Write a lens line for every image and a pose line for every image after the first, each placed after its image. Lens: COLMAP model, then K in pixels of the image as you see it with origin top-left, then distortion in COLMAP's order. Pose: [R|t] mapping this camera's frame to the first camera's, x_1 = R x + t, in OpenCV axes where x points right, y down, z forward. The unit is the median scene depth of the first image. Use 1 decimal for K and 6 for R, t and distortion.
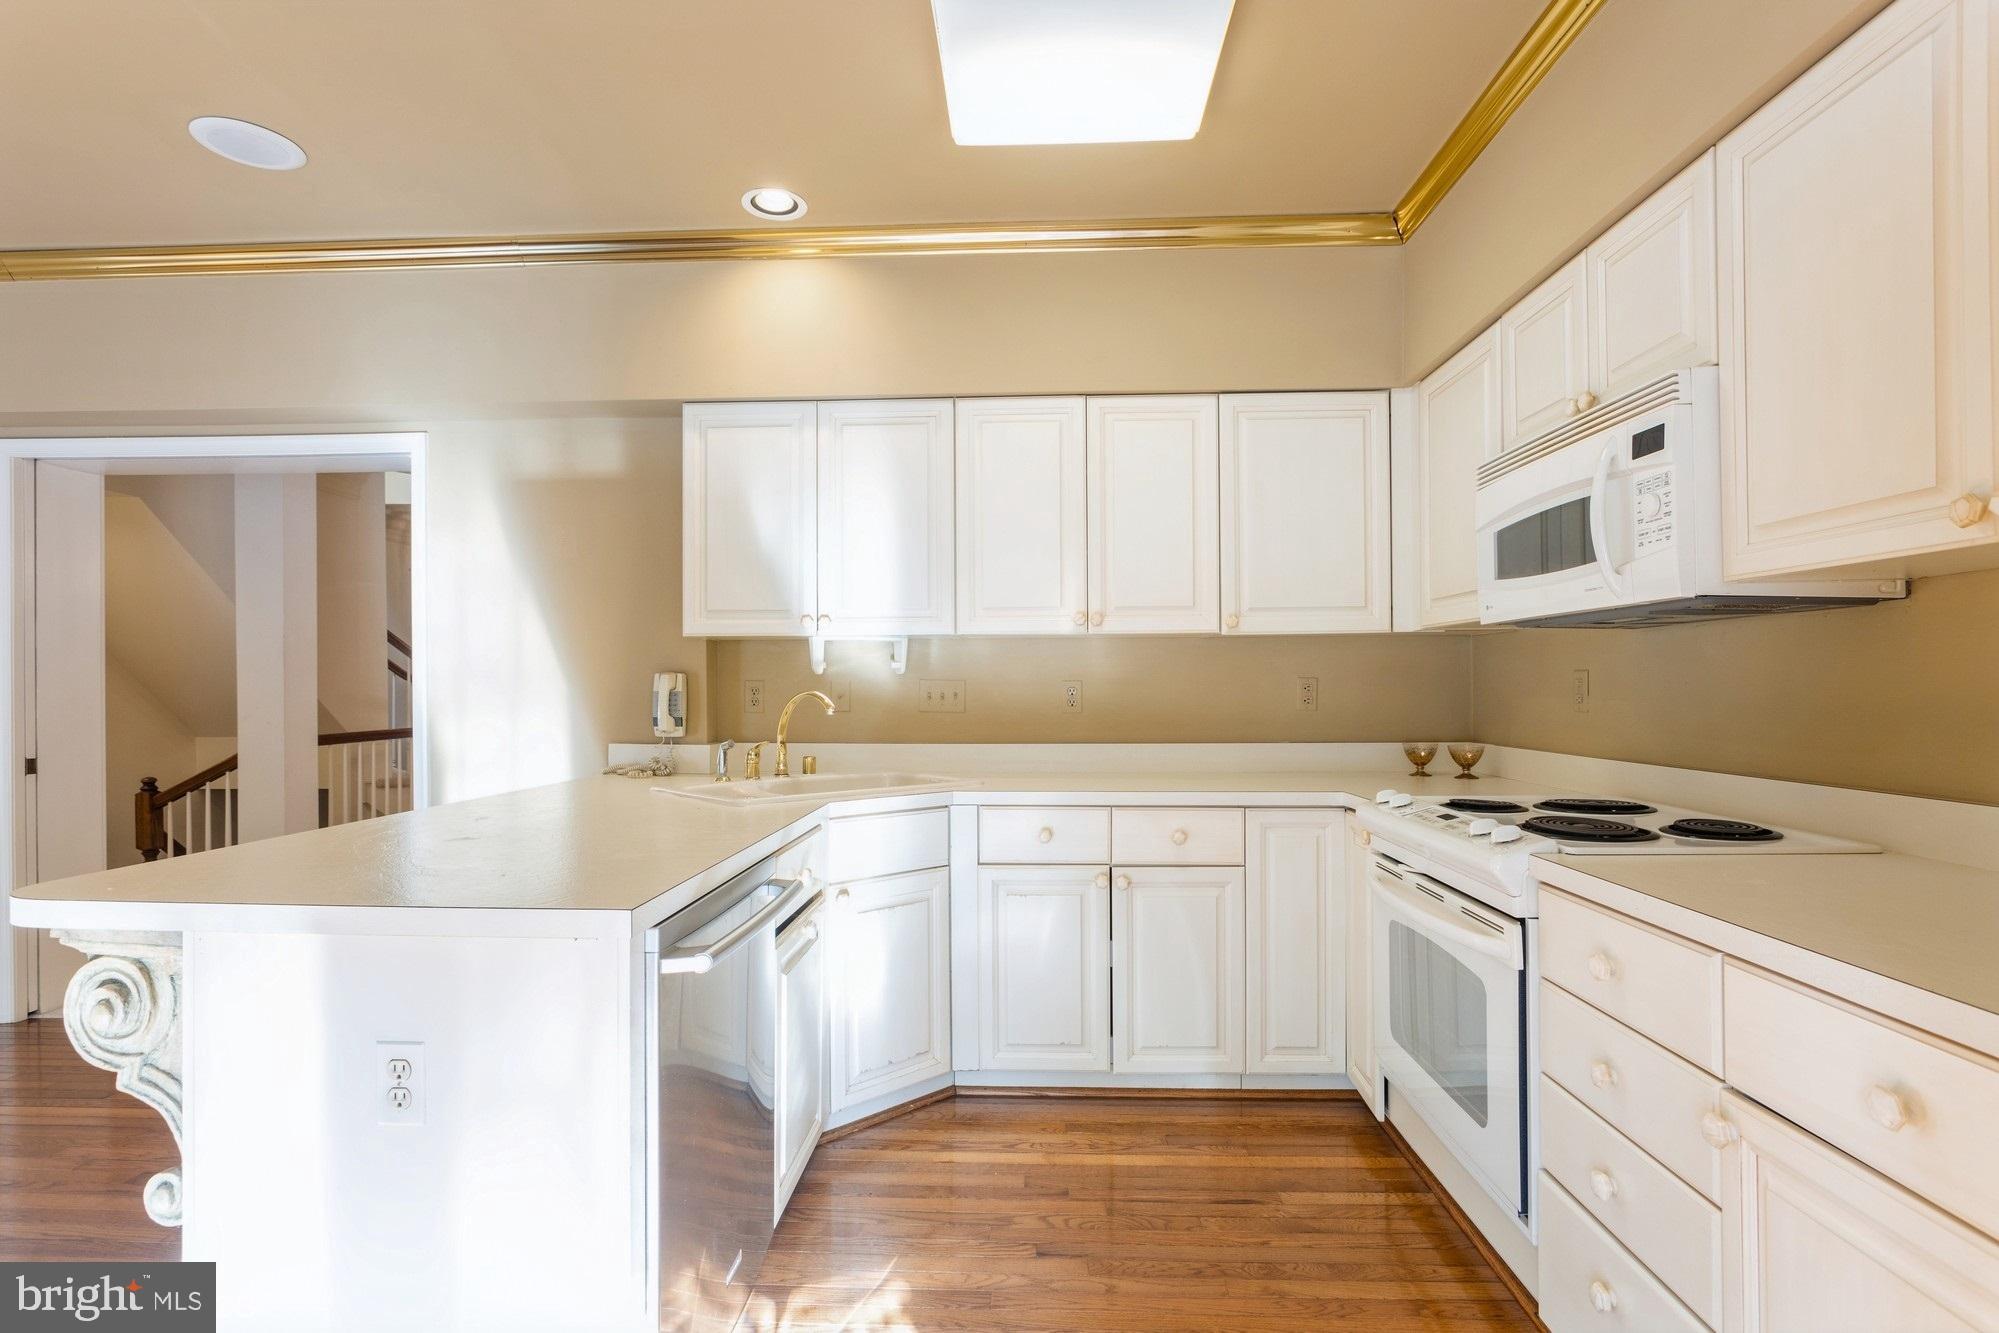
lens RADIAL K [[960.5, 0, 1005.9], [0, 960.5, 672.4], [0, 0, 1]] dist [-0.013833, 0.003808]
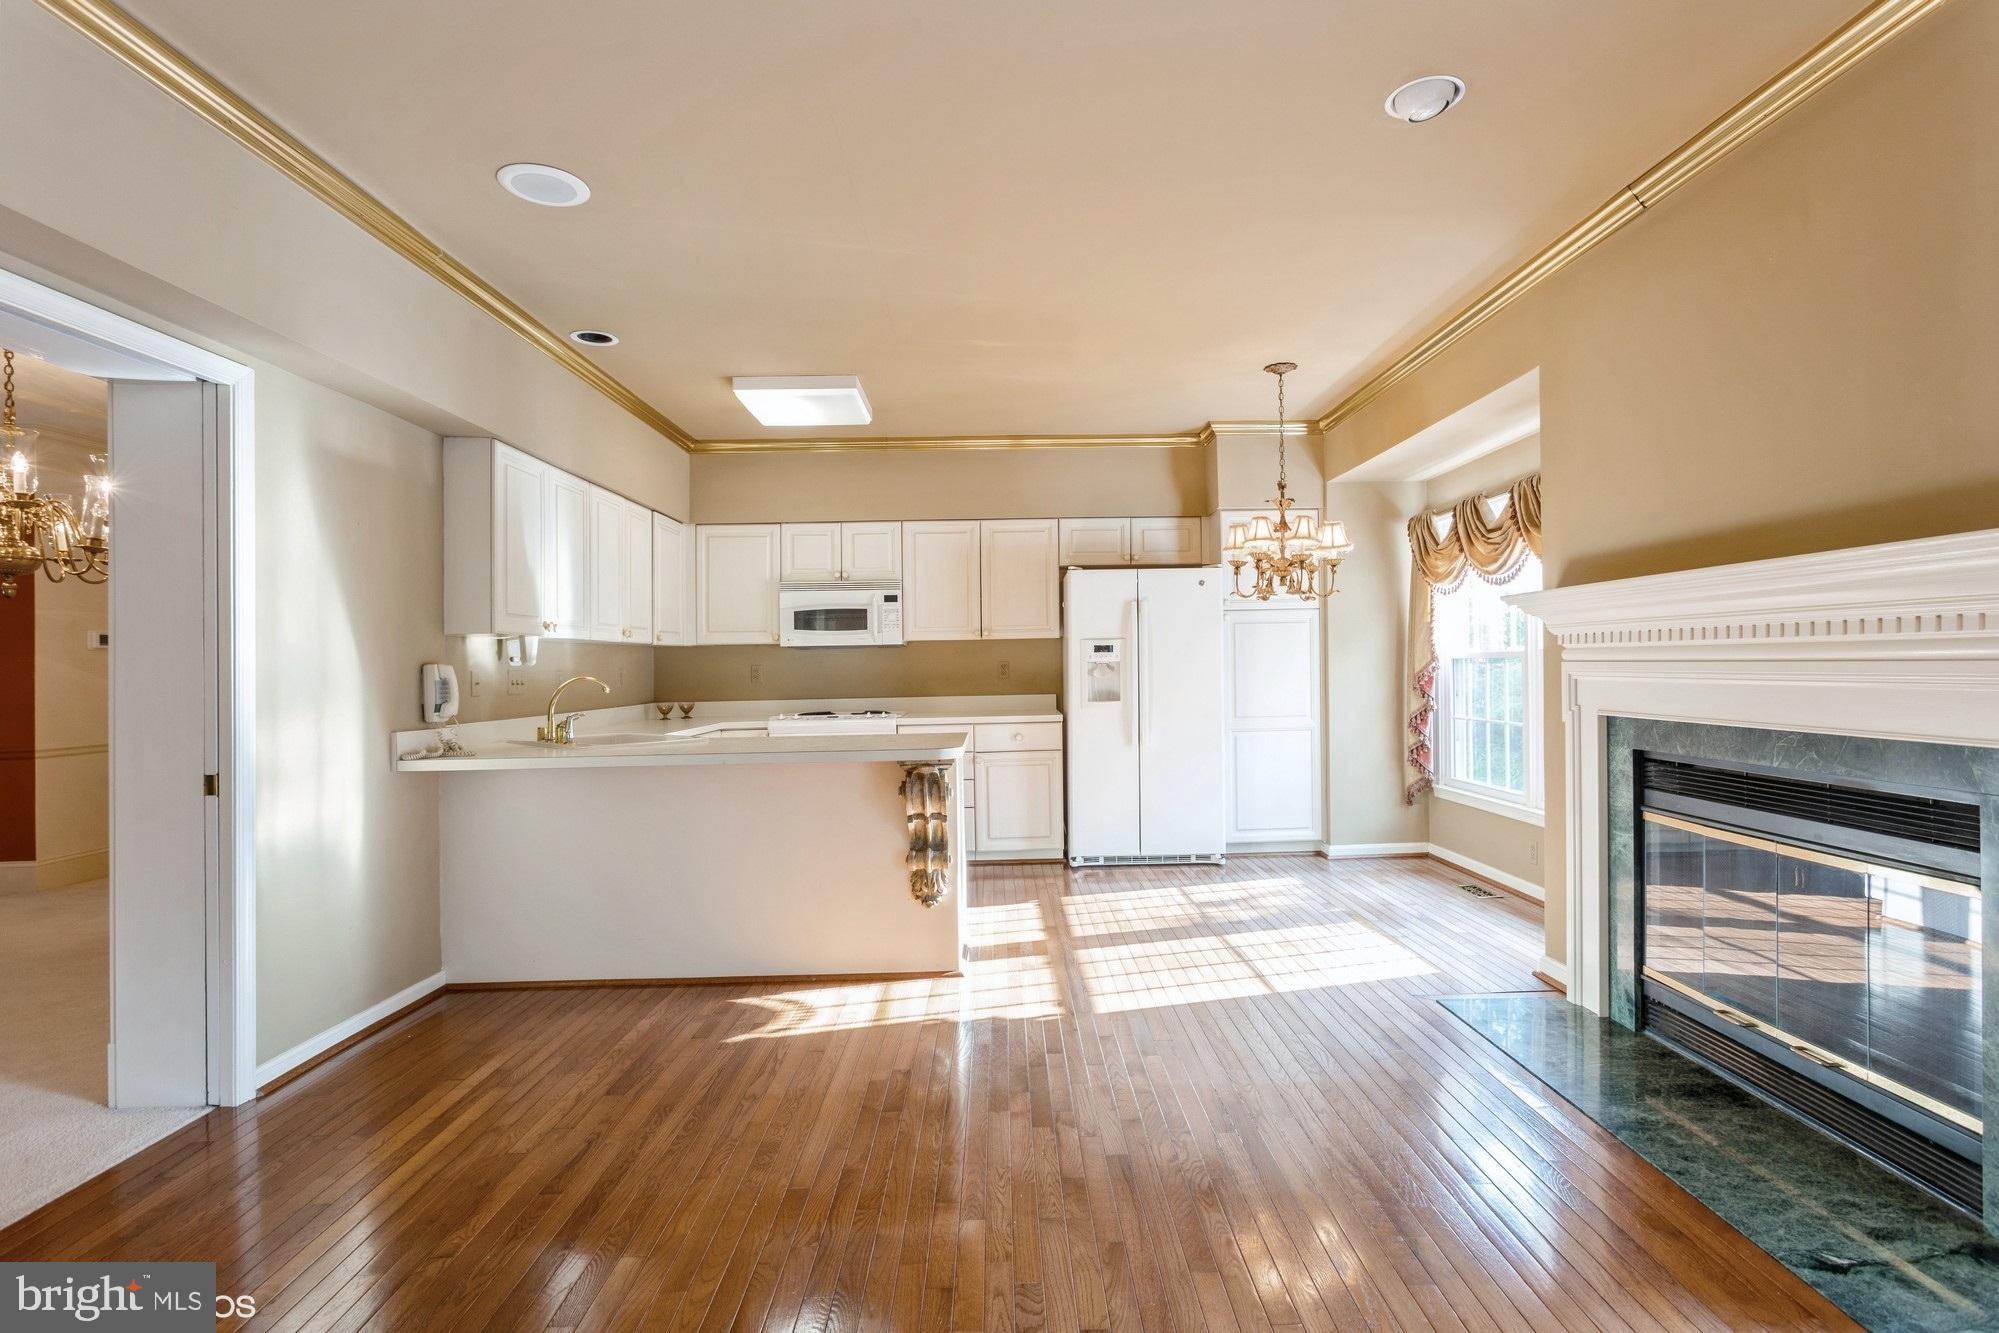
lens RADIAL K [[960.5, 0, 1016.7], [0, 960.5, 651.7], [0, 0, 1]] dist [-0.013833, 0.003808]
pose [[-0.065542, 0.020500, 0.997639, -1.697086], [0.005366, 0.999782, -0.020192, 0.014053], [-0.997835, 0.004030, -0.065638, 0.461046]]
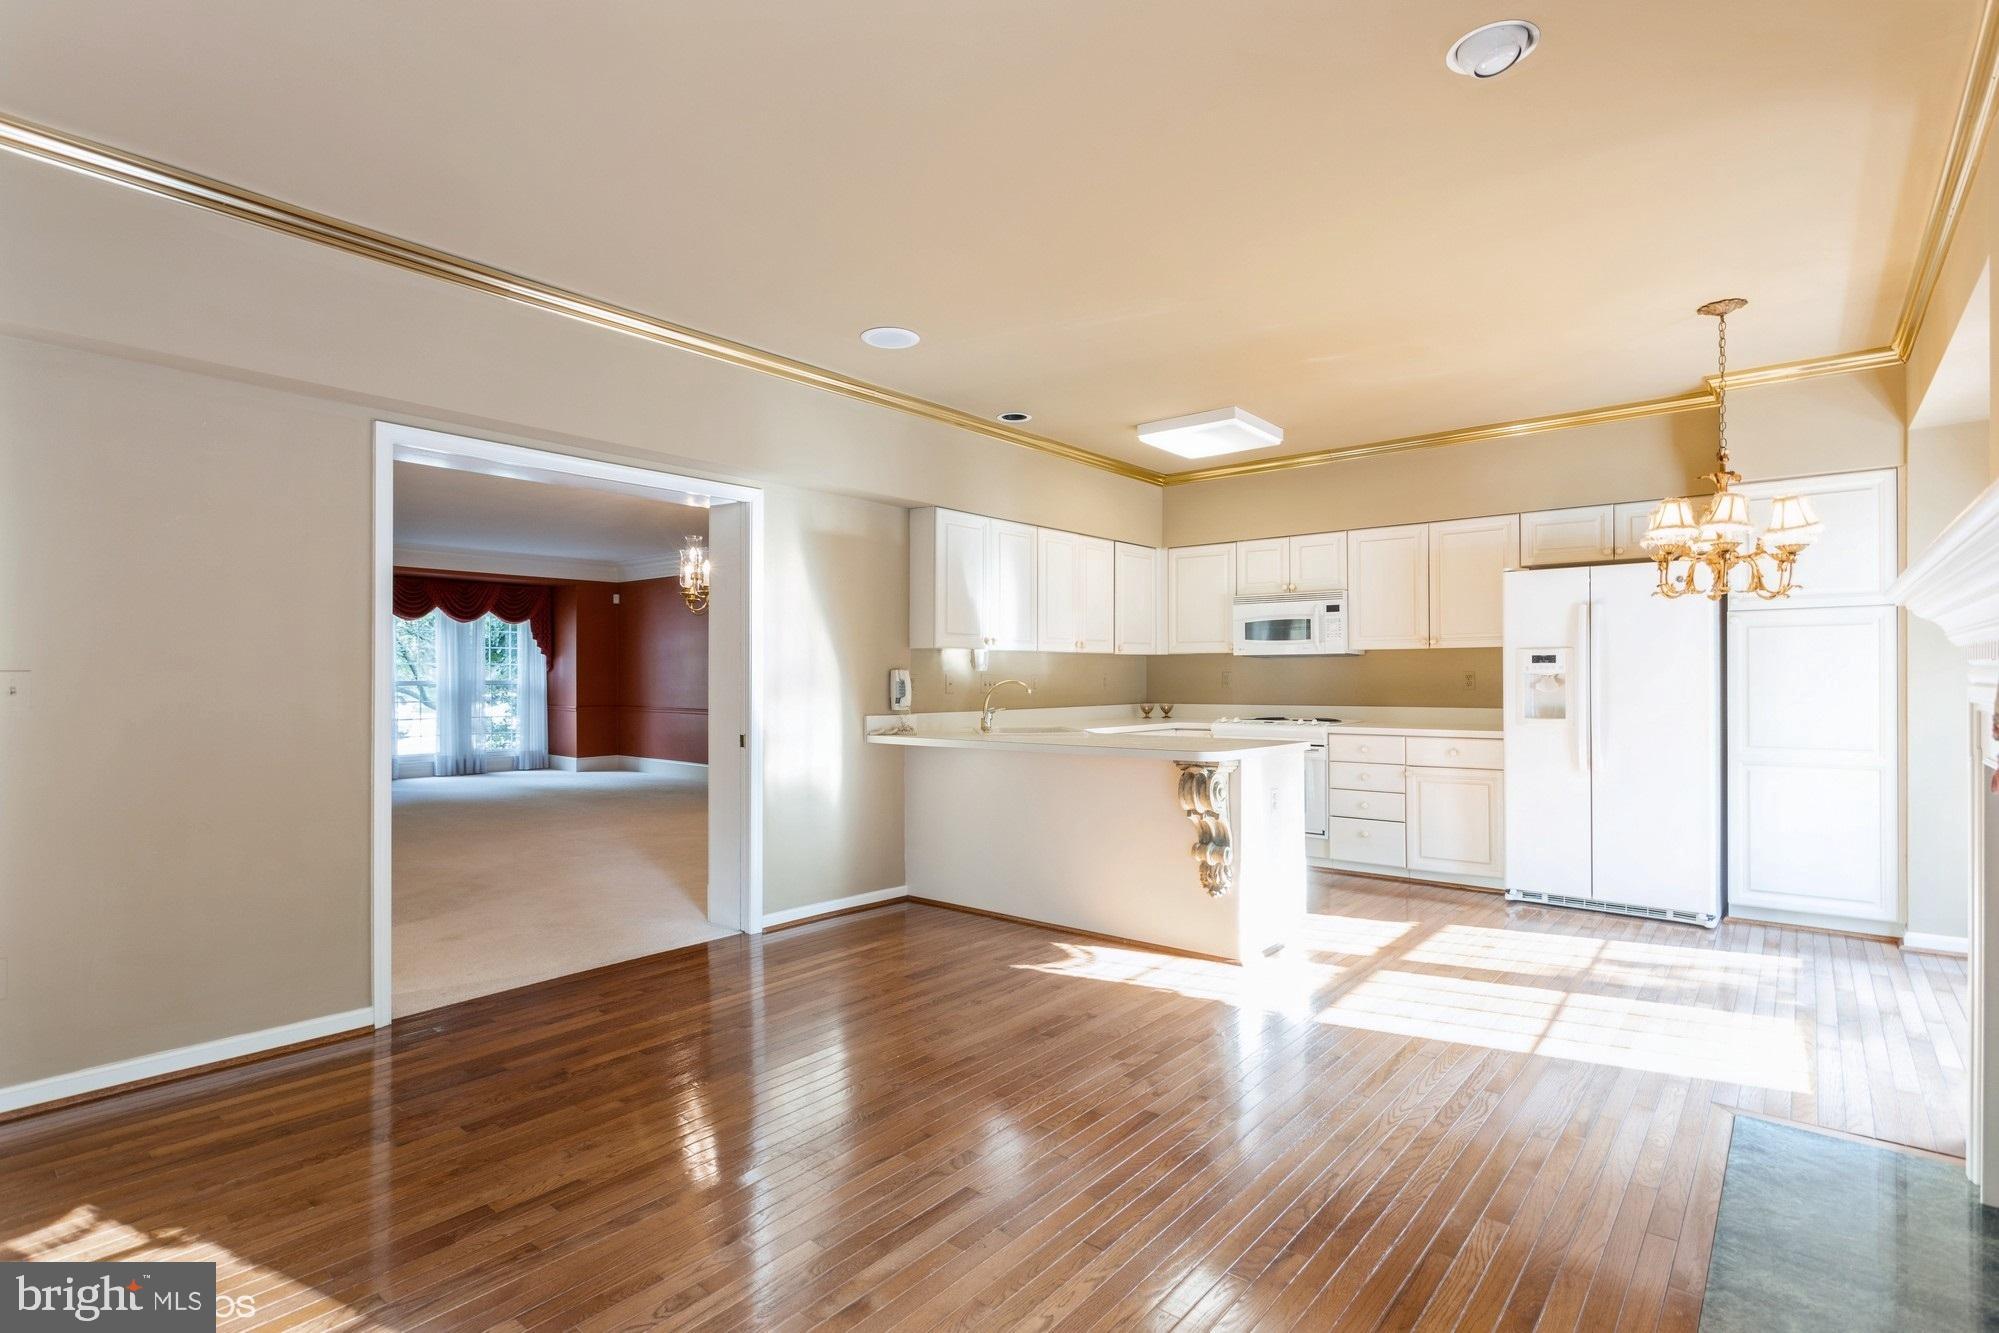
lens RADIAL K [[960.5, 0, 1015.7], [0, 960.5, 661.3], [0, 0, 1]] dist [-0.013833, 0.003808]
pose [[0.599748, 0.015912, 0.800031, -1.705617], [-0.010669, 0.999872, -0.011888, 0.004317], [-0.800118, -0.001406, 0.599841, -0.111844]]
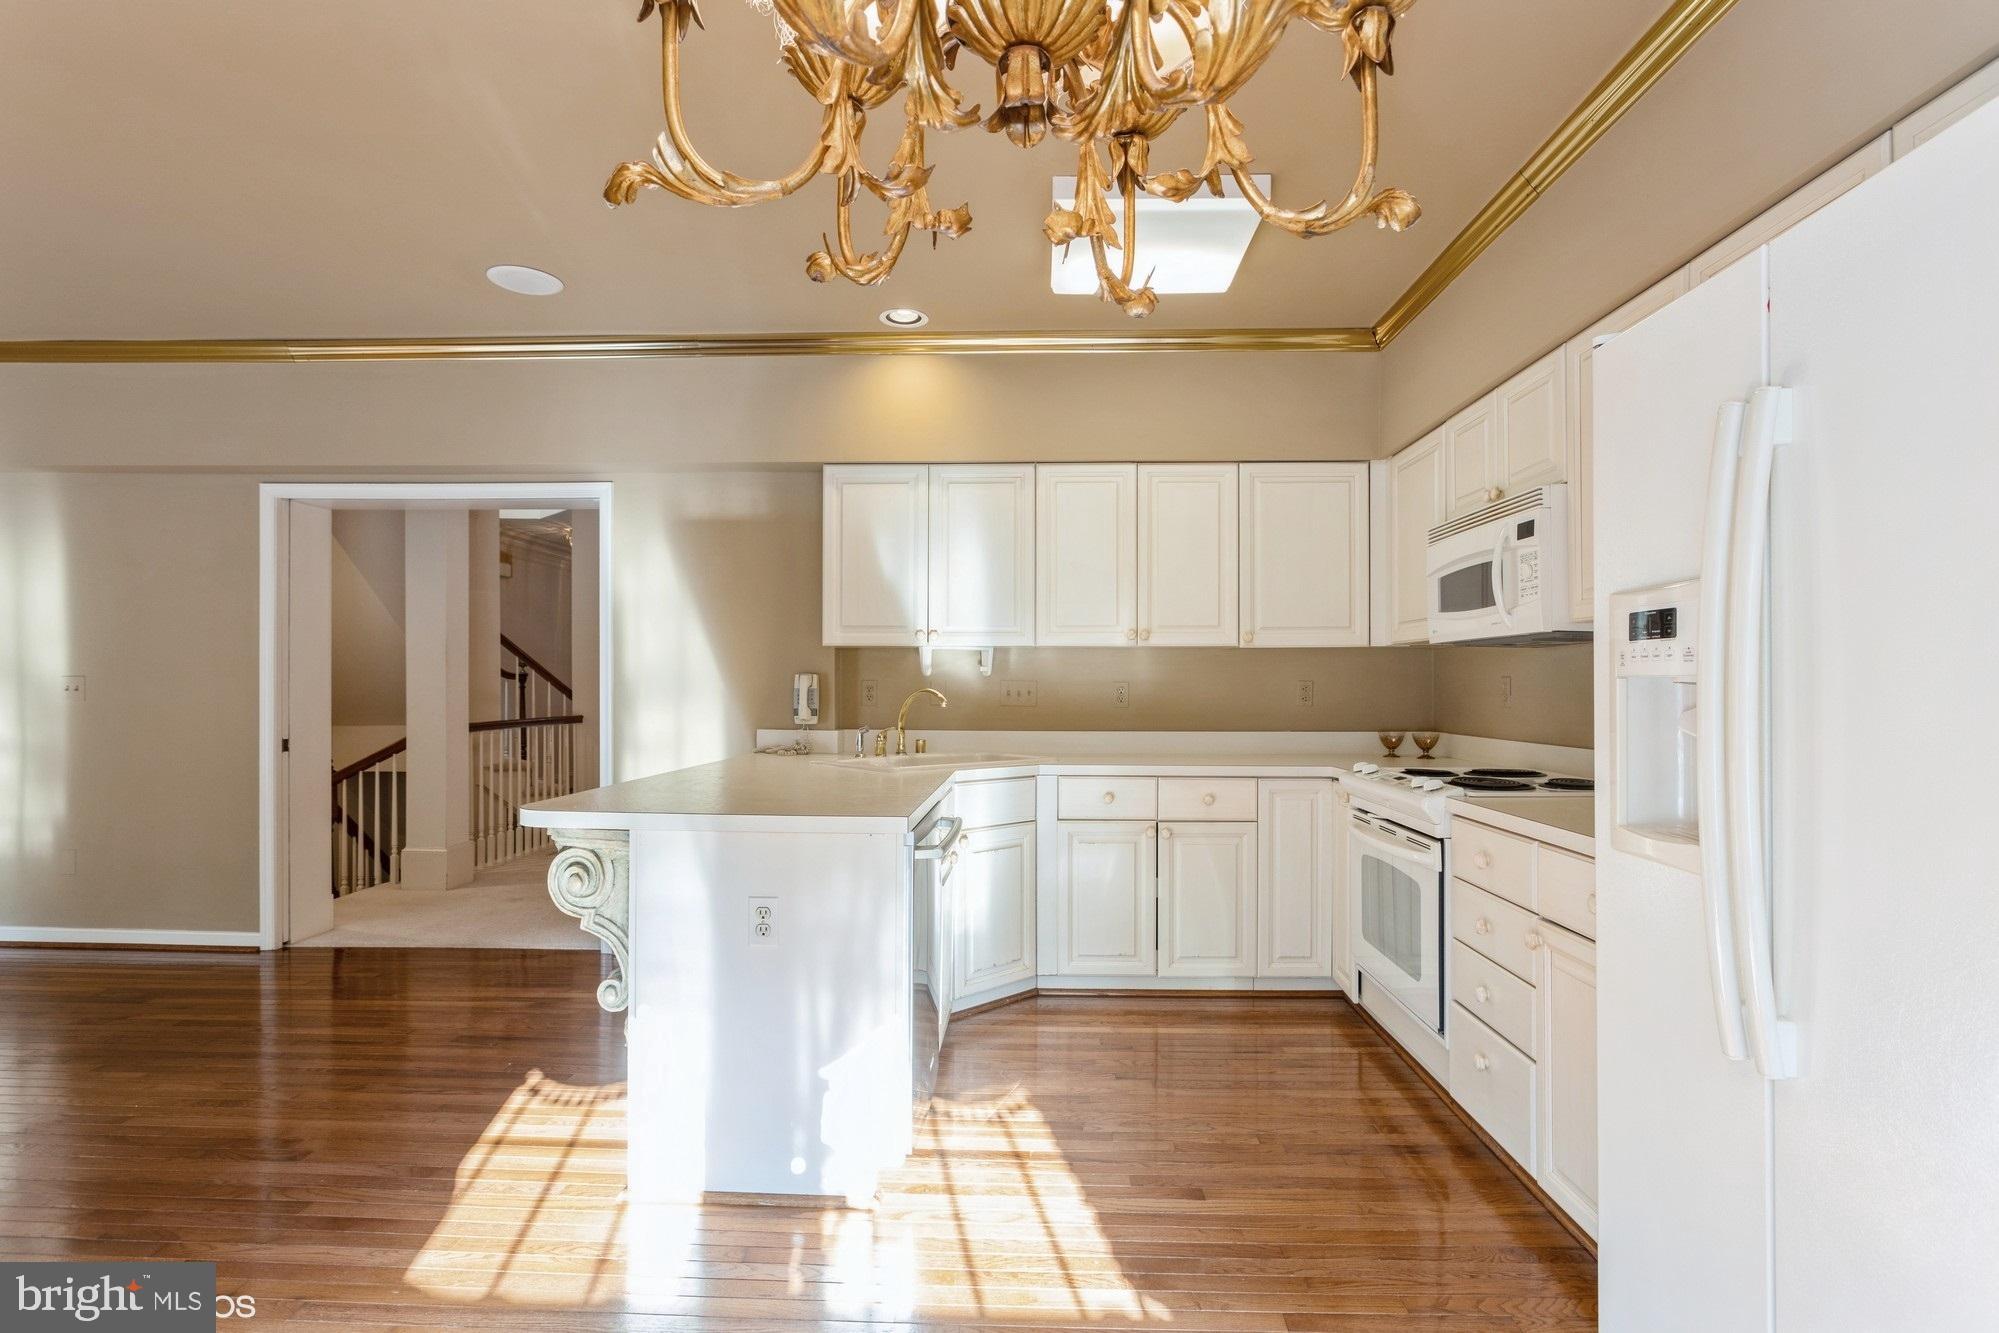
lens RADIAL K [[960.5, 0, 1018.2], [0, 960.5, 673.5], [0, 0, 1]] dist [-0.013833, 0.003808]
pose [[0.999920, 0.006023, 0.011082, -0.095463], [-0.006049, 0.999979, 0.002301, -0.005271], [-0.011068, -0.002368, 0.999936, -0.317097]]
